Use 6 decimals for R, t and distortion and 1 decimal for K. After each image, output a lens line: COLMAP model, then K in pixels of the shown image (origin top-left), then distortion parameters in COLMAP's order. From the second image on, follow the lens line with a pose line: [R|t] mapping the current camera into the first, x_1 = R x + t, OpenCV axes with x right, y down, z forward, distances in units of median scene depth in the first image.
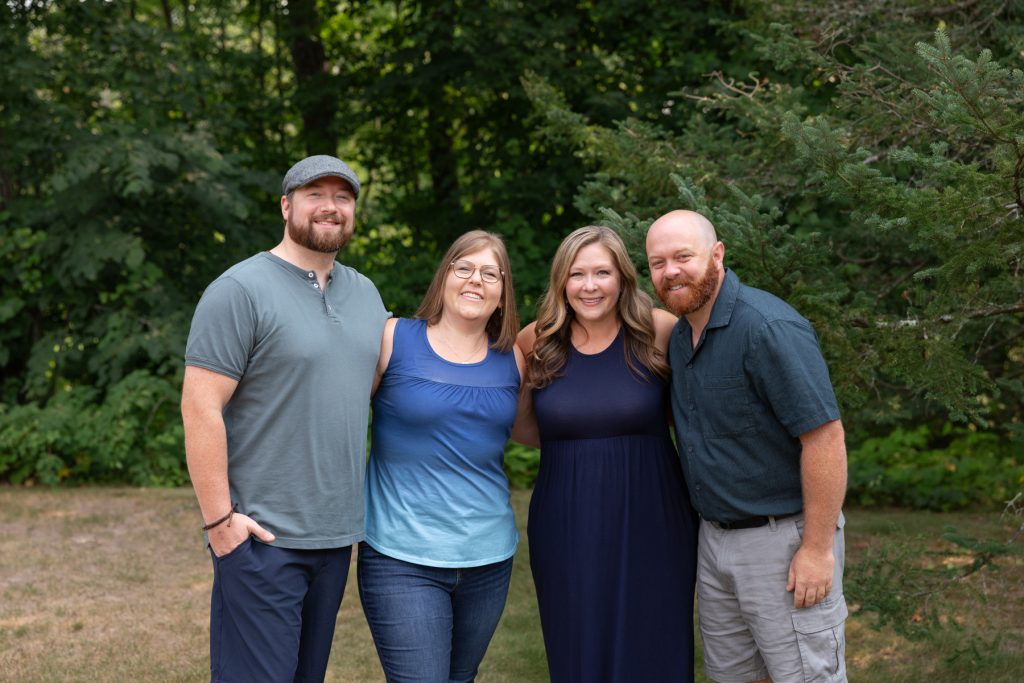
lens RADIAL K [[1570.5, 0, 478.9], [0, 1570.5, 358.4], [0, 0, 1]] dist [0.007518, -0.024744]
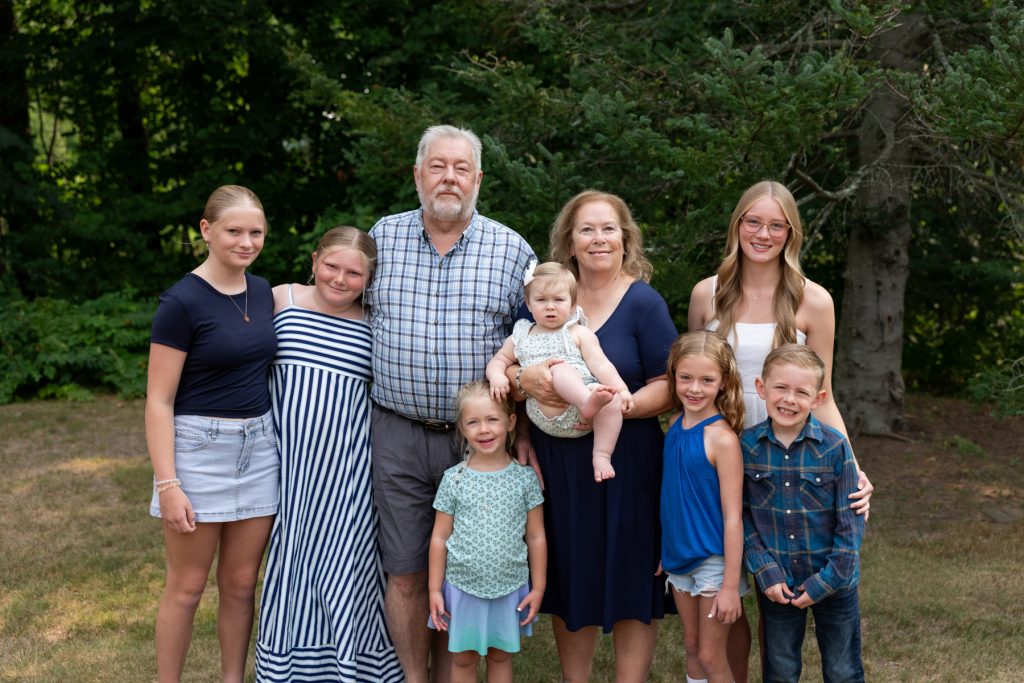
lens RADIAL K [[1289.0, 0, 561.6], [0, 1289.0, 359.8], [0, 0, 1]] dist [0.016074, -0.010730]
pose [[0.954157, -0.039297, 0.296714, -0.078149], [0.021410, 0.997765, 0.063294, -0.000844], [-0.298538, -0.054040, 0.952866, -0.006257]]
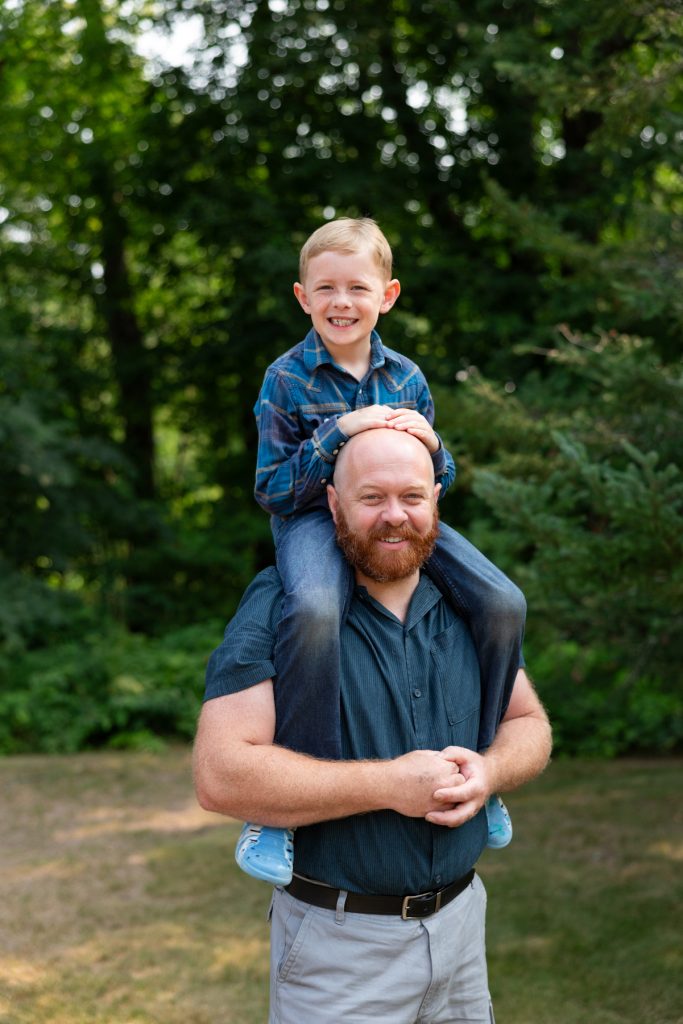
lens RADIAL K [[1483.5, 0, 304.3], [0, 1483.5, 514.7], [0, 0, 1]] dist [0.025317, 0.001223]
pose [[0.999517, -0.028384, 0.012662, -0.020622], [0.029137, 0.997531, -0.063893, -0.010090], [-0.010817, 0.064231, 0.997876, 0.080783]]
